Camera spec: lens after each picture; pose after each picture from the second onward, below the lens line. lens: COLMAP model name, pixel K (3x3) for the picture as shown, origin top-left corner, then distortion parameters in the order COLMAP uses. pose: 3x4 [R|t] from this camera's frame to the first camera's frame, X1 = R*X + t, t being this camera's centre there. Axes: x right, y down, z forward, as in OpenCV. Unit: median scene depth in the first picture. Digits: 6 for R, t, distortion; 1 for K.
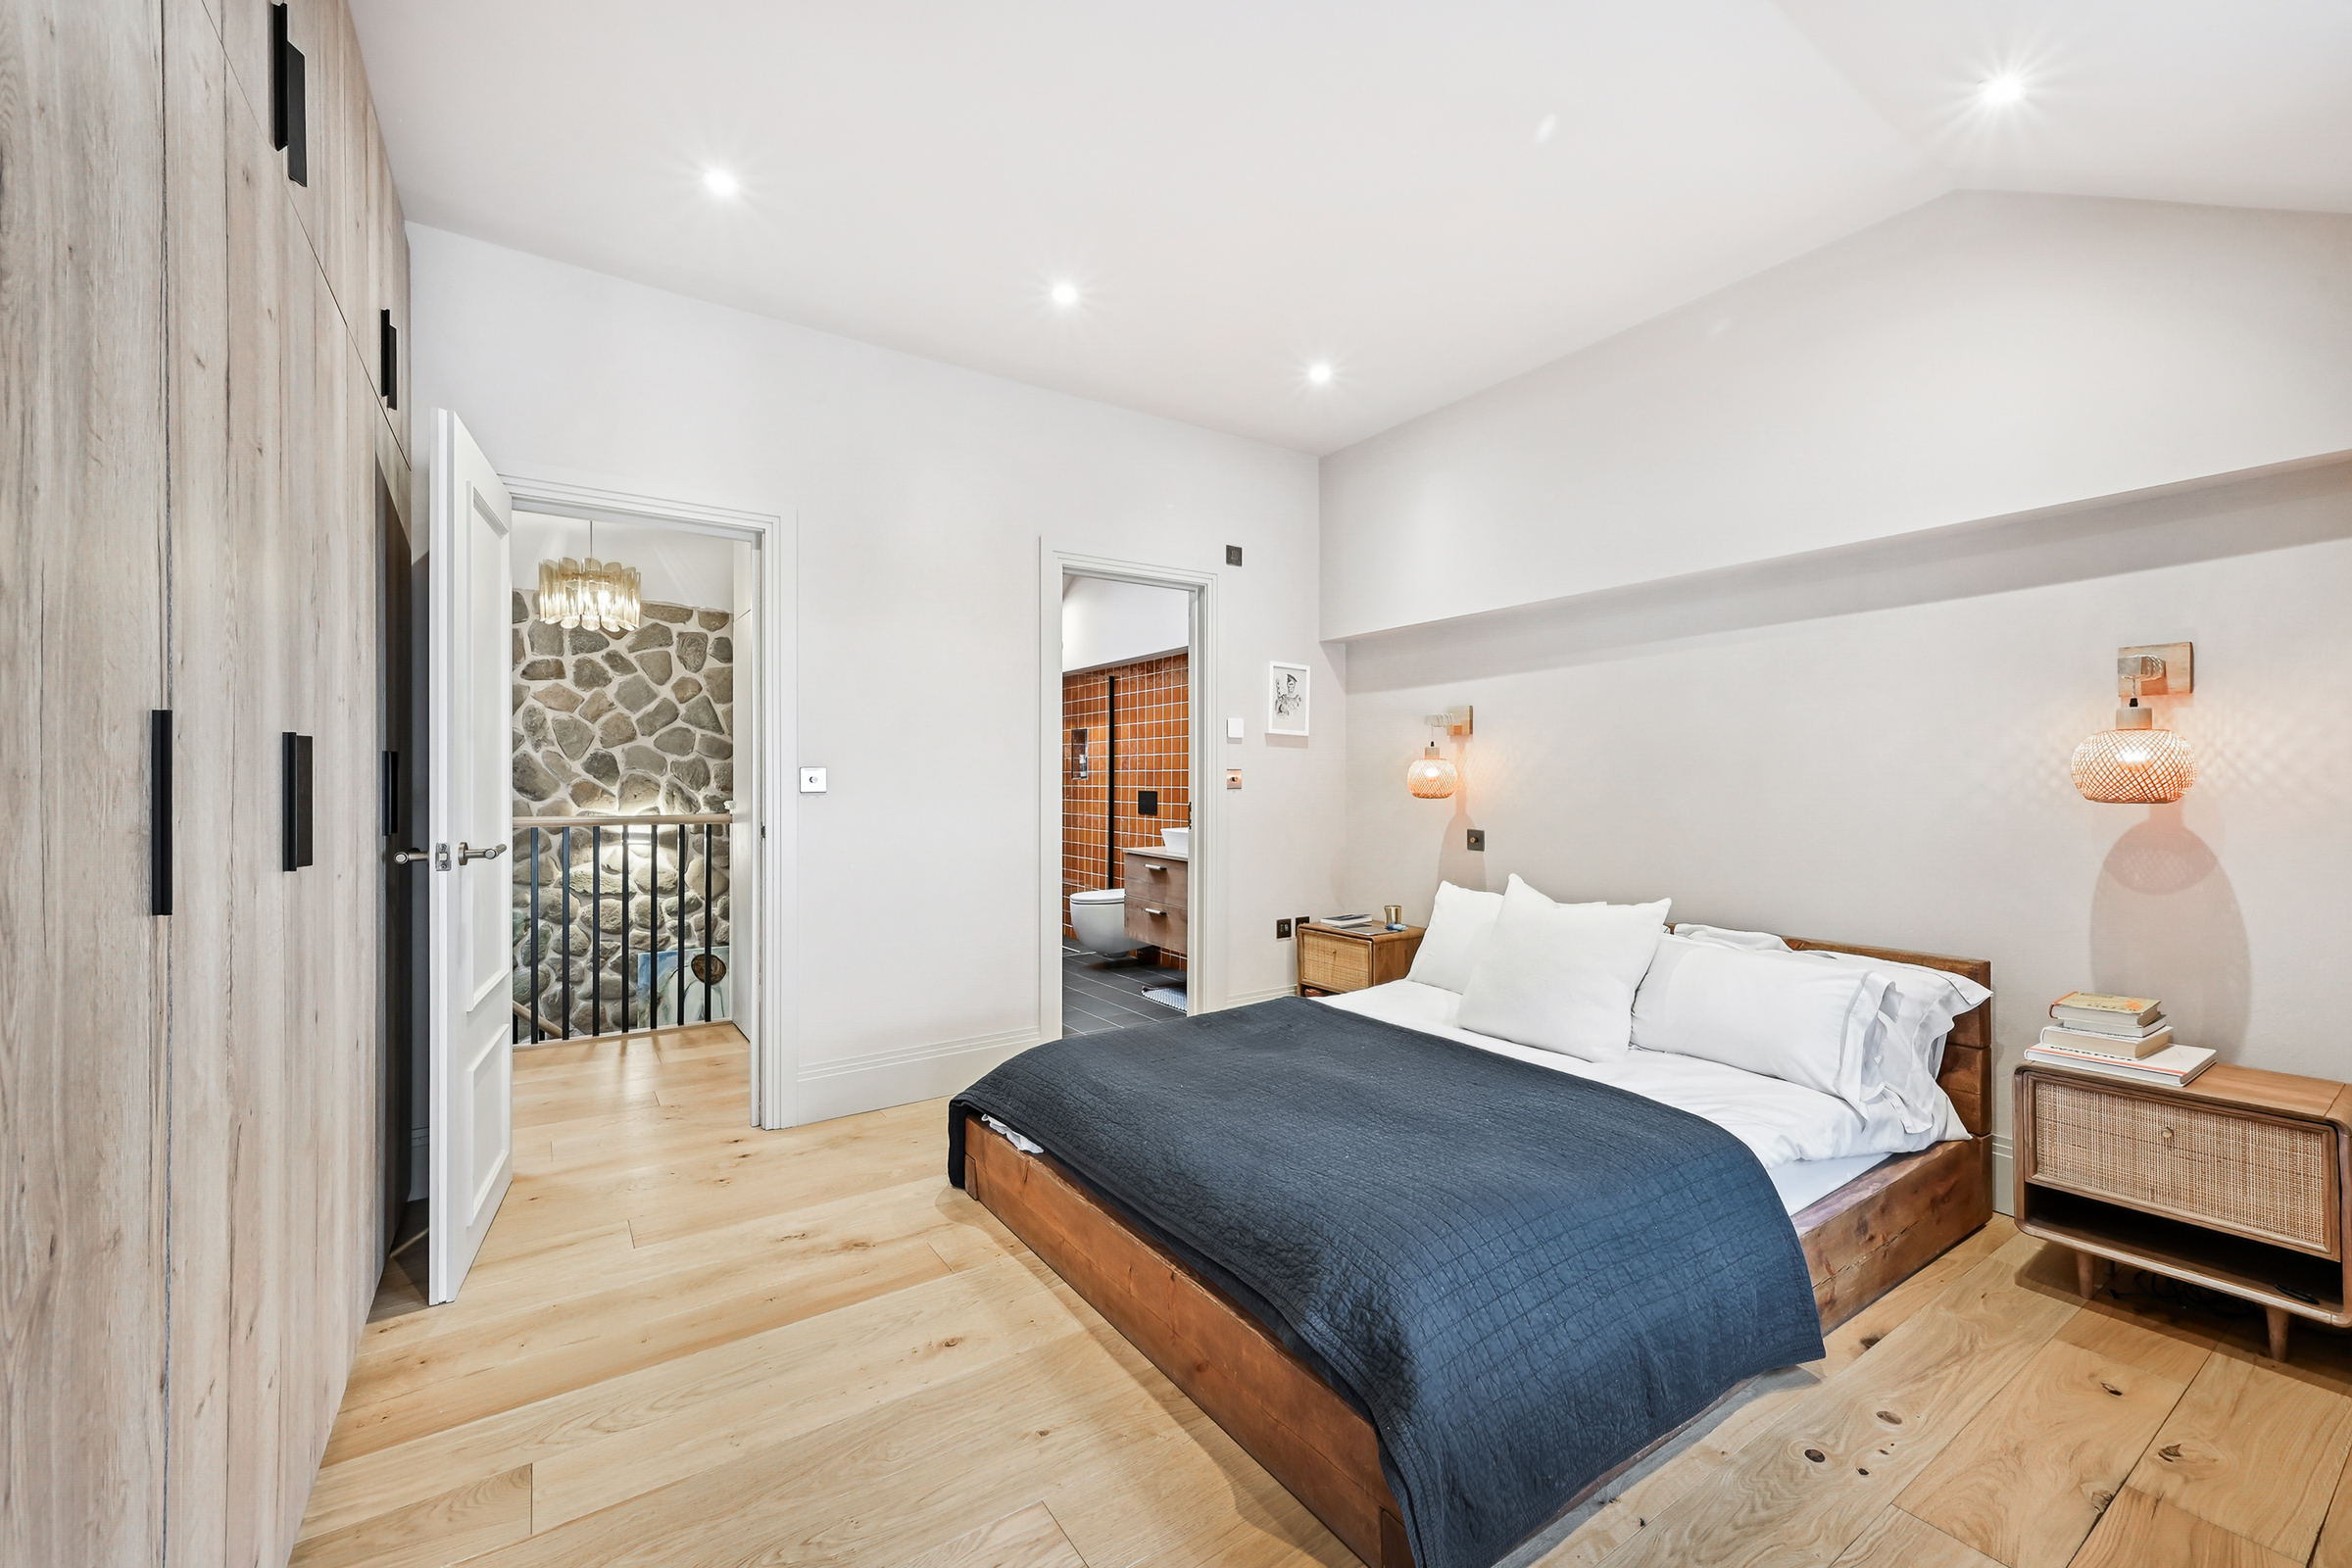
lens RADIAL K [[934.4, 0, 1158.1], [0, 934.4, 775.4], [0, 0, 1]] dist [0.001239, 0.000091]
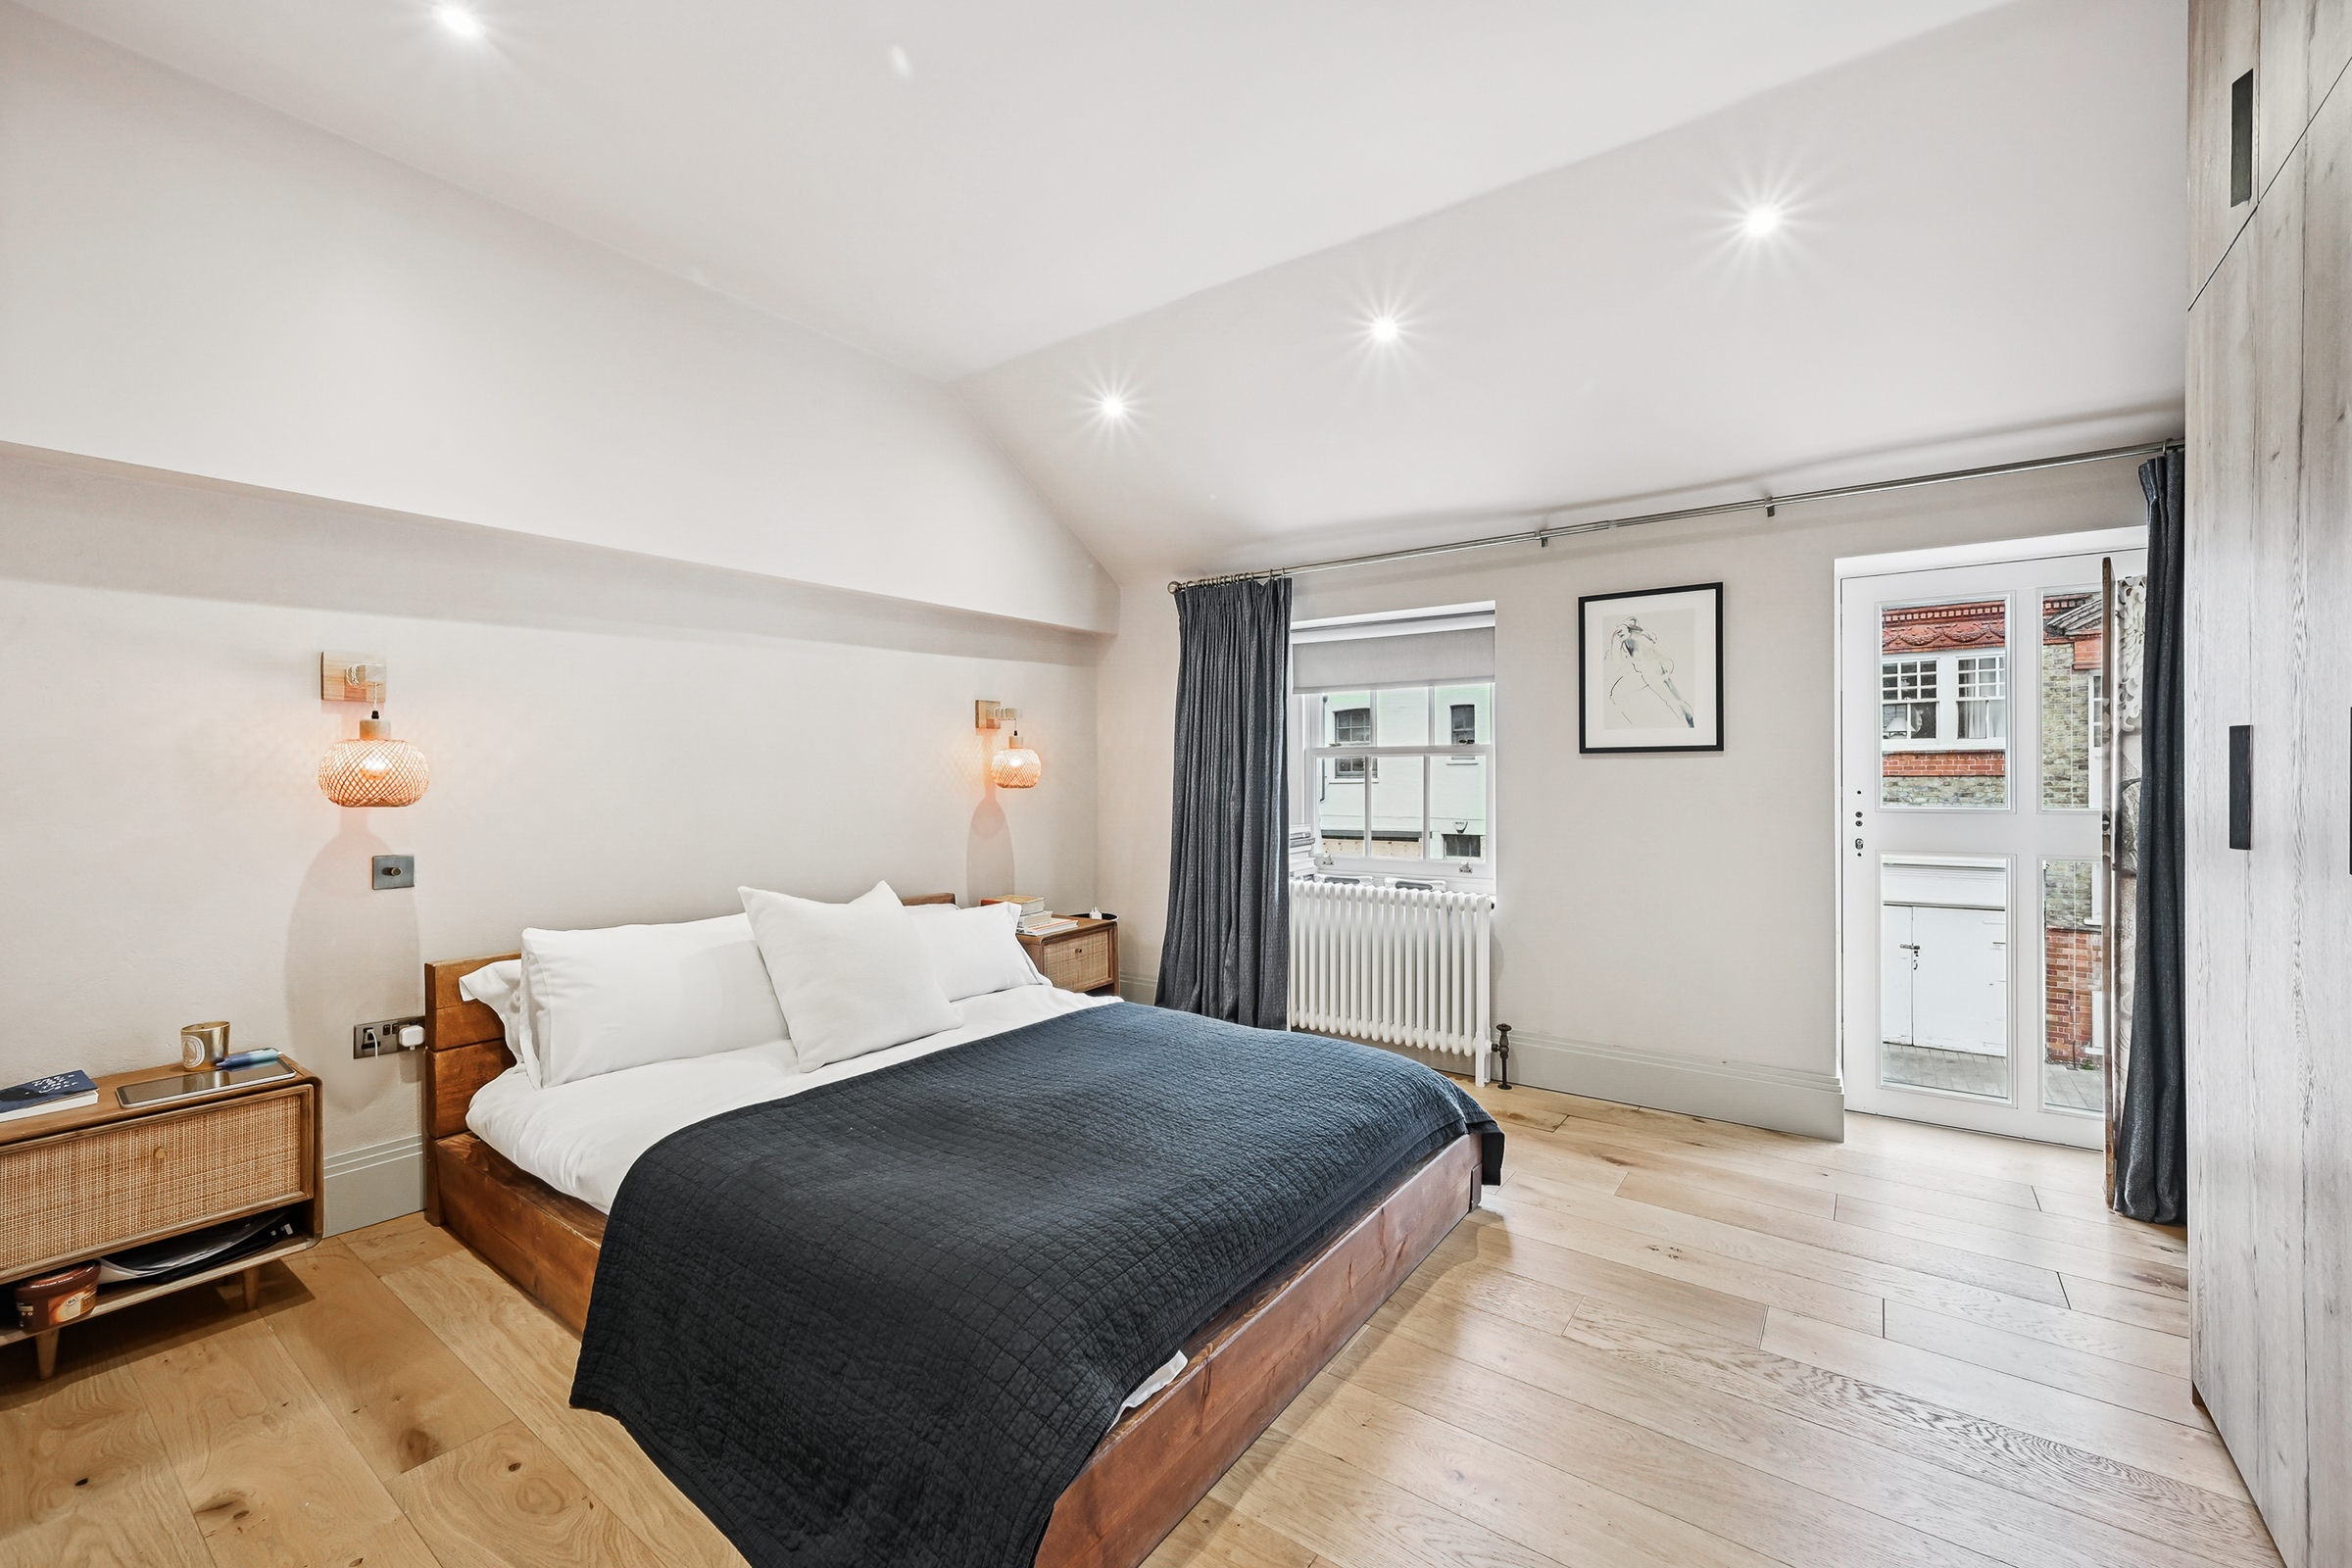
lens RADIAL K [[954.9, 0, 1176.0], [0, 954.9, 784.0], [0, 0, 1]] dist [-0.000063, -0.000120]
pose [[-0.353321, 0.003200, 0.935497, -0.281101], [0.002320, 0.999994, -0.002544, 0.009073], [-0.935499, 0.001272, -0.353327, 0.475106]]
